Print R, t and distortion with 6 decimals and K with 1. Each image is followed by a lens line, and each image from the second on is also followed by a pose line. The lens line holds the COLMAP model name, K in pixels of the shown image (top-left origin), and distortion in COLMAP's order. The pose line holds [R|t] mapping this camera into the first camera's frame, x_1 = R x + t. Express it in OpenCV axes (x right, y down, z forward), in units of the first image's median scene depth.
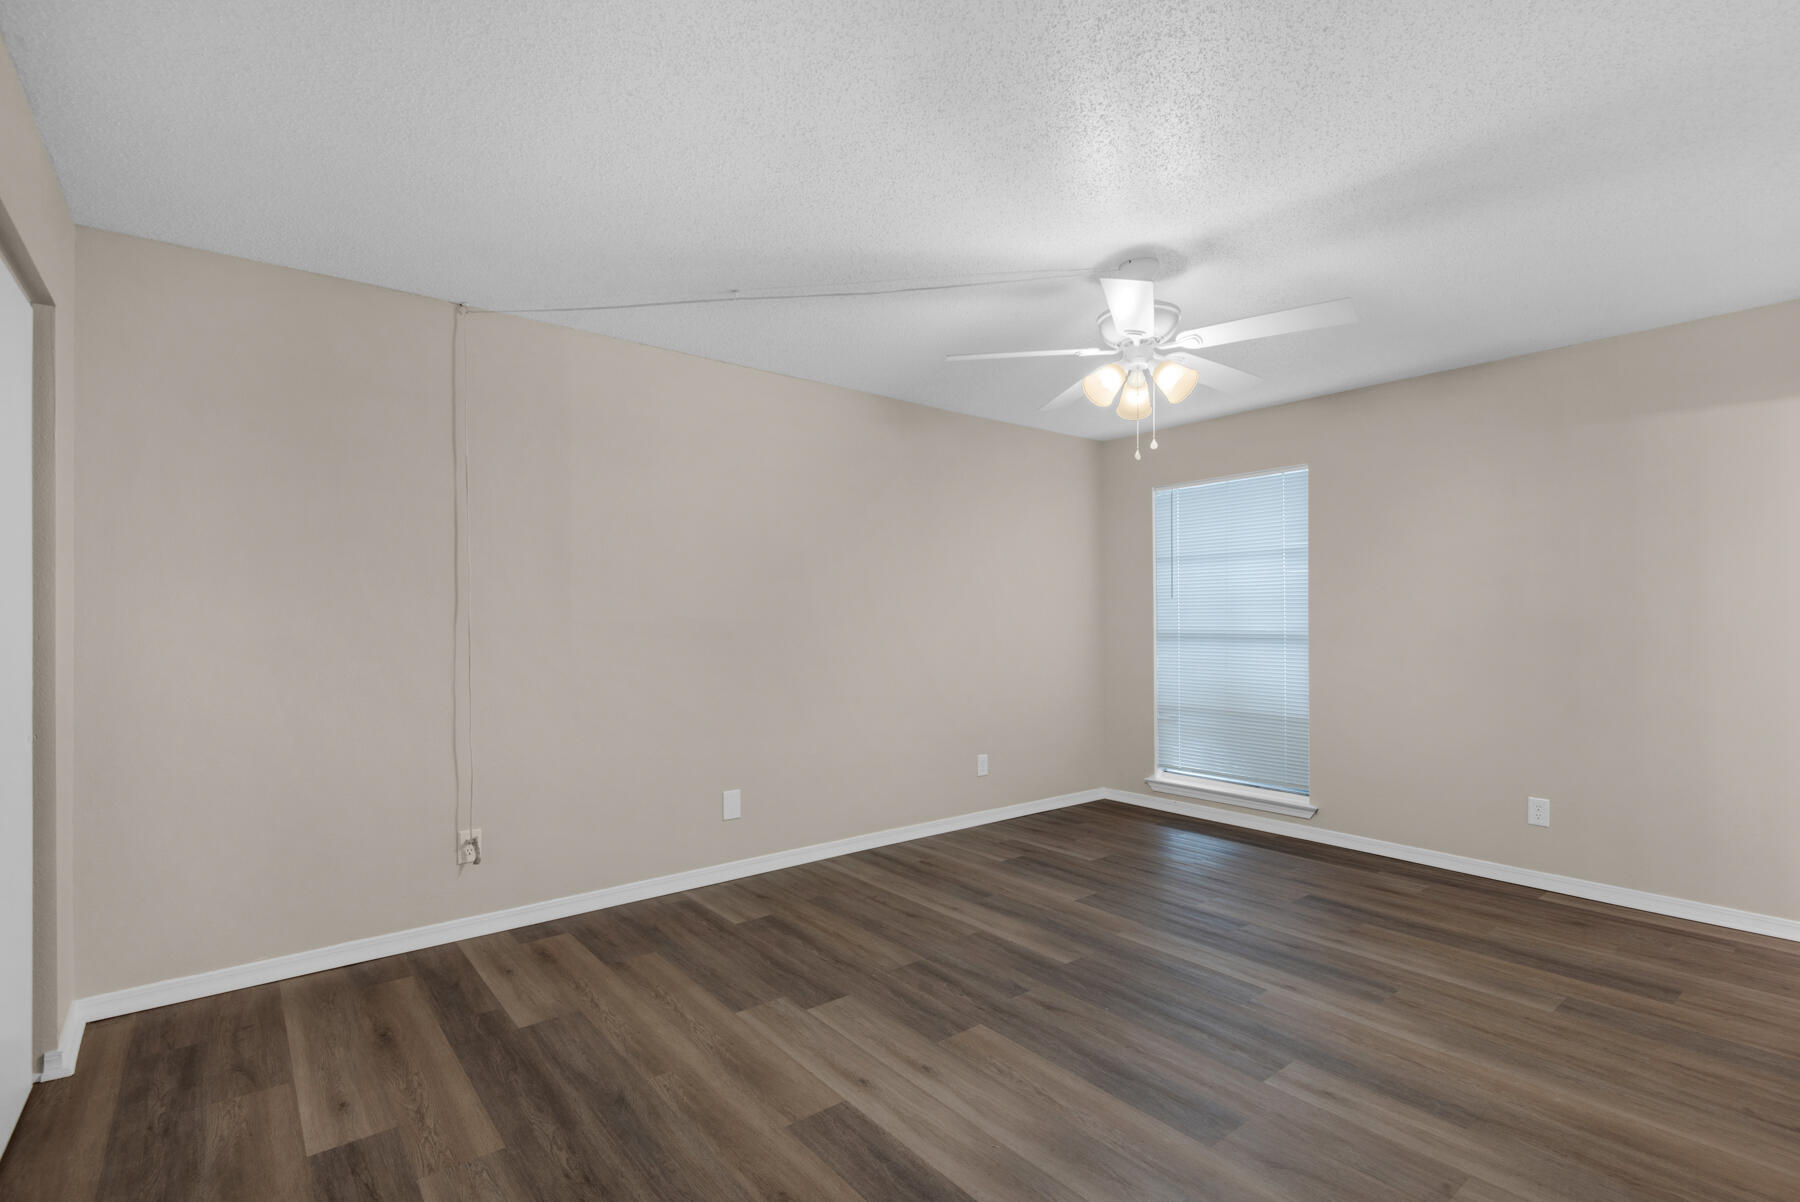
lens RADIAL K [[846.9, 0, 904.0], [0, 846.9, 608.3], [0, 0, 1]] dist [0.009424, -0.003203]
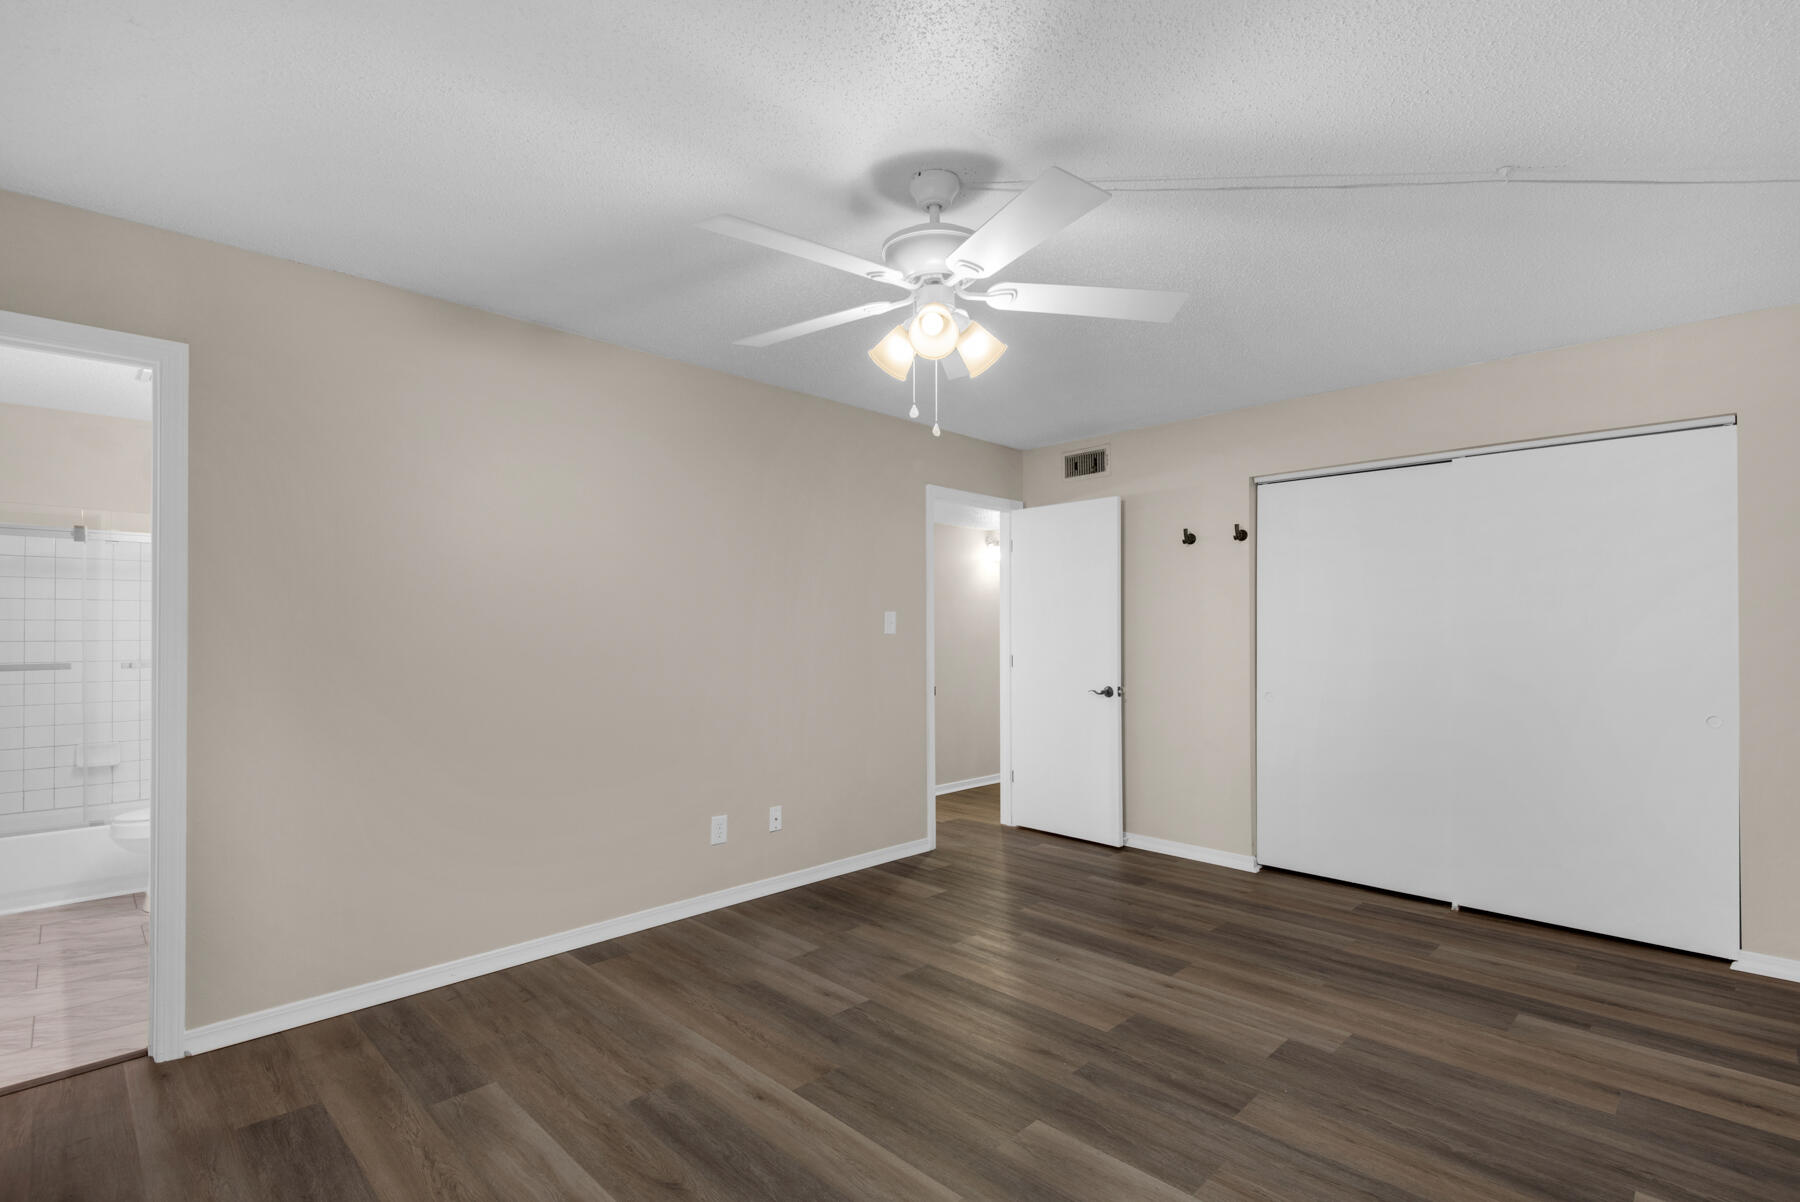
lens RADIAL K [[846.9, 0, 906.7], [0, 846.9, 630.1], [0, 0, 1]] dist [0.009424, -0.003203]
pose [[-0.993736, 0.002494, -0.111730, 0.436618], [0.004554, 0.999824, -0.018184, 0.019313], [0.111665, -0.018579, -0.993572, 1.967996]]
